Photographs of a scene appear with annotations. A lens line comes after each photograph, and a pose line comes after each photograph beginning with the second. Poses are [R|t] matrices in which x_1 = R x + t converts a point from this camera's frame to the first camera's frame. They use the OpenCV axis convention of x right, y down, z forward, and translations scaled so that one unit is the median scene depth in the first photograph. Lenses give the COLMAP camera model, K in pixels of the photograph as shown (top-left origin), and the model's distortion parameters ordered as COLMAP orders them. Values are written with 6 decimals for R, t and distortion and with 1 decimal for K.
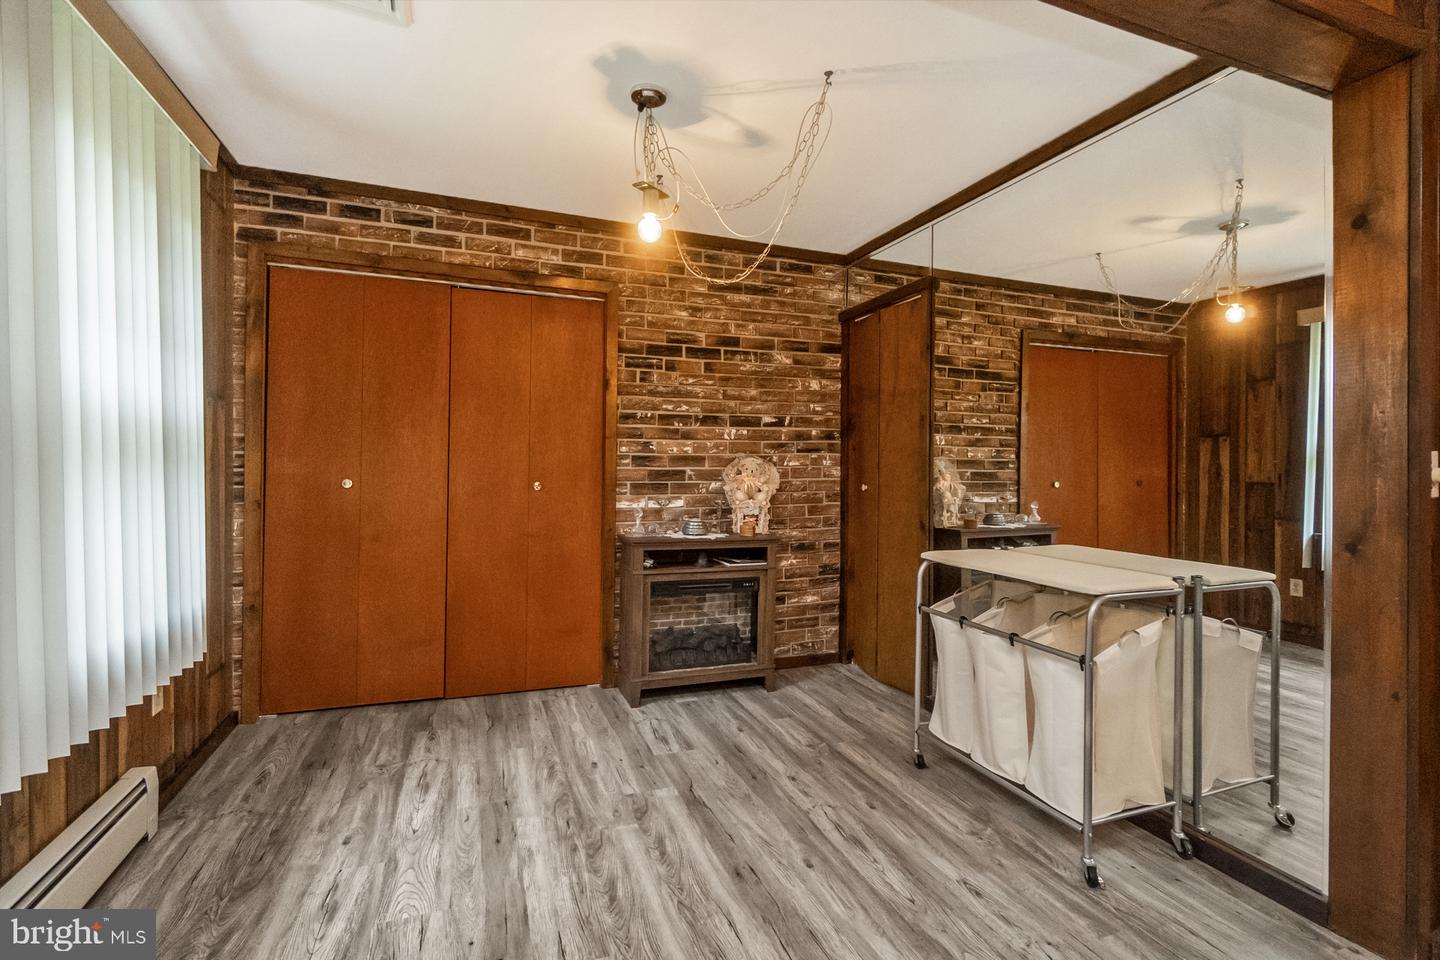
lens RADIAL K [[620.8, 0, 720.2], [0, 620.8, 467.5], [0, 0, 1]] dist [-0.002558, -0.000300]
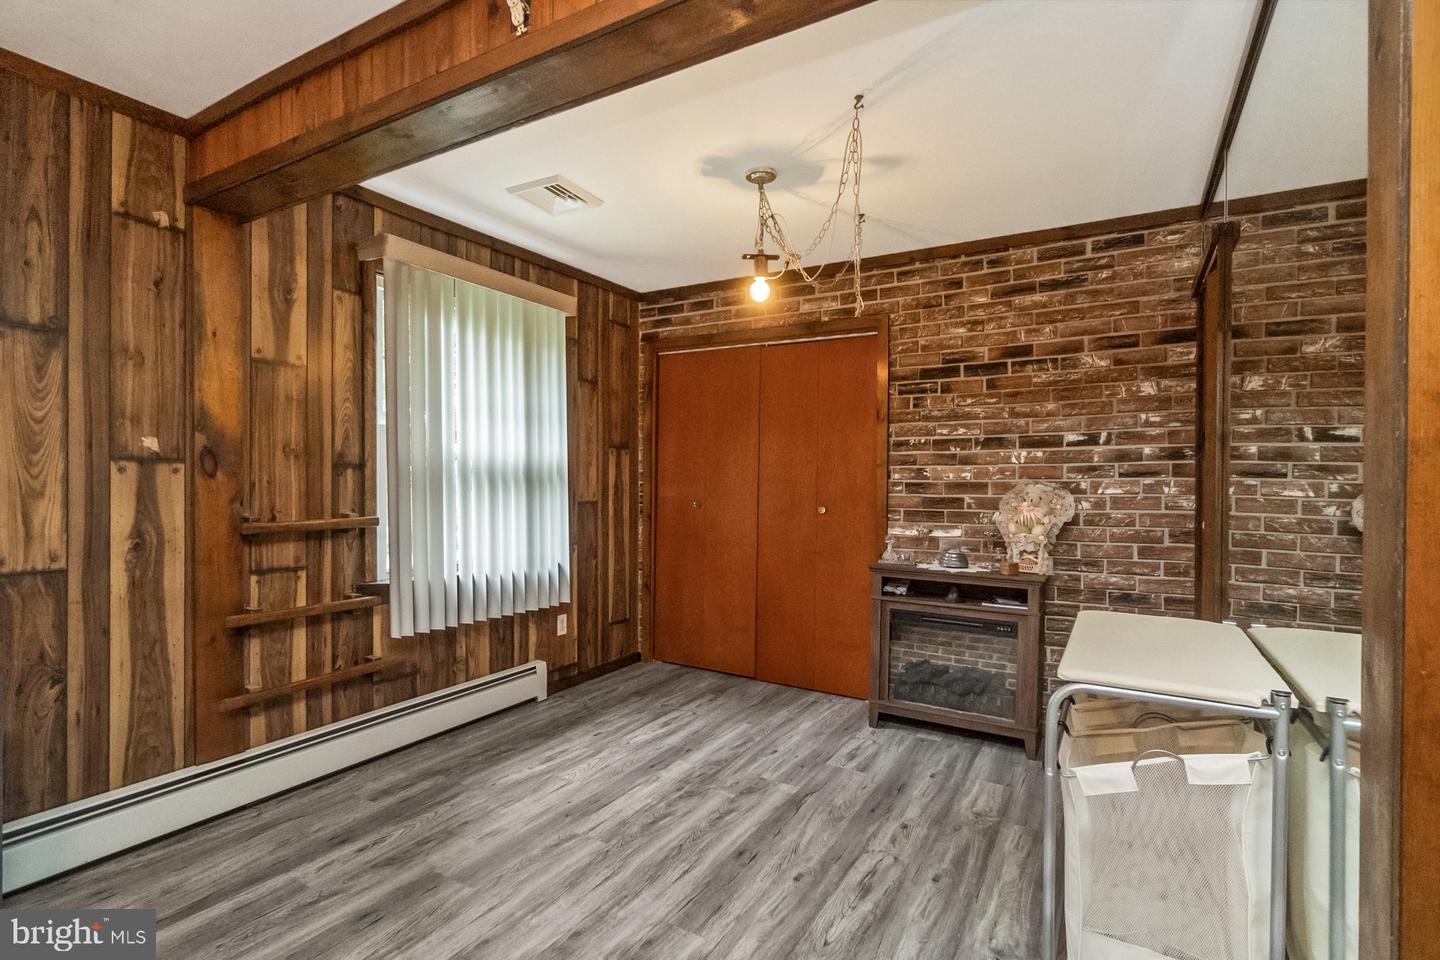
lens RADIAL K [[668.0, 0, 756.0], [0, 668.0, 486.0], [0, 0, 1]] dist [-0.010407, 0.000024]
pose [[0.655040, 0.001319, -0.755593, 0.511496], [-0.003785, 0.999992, -0.001535, -0.011012], [0.755585, 0.003866, 0.655039, 0.112086]]
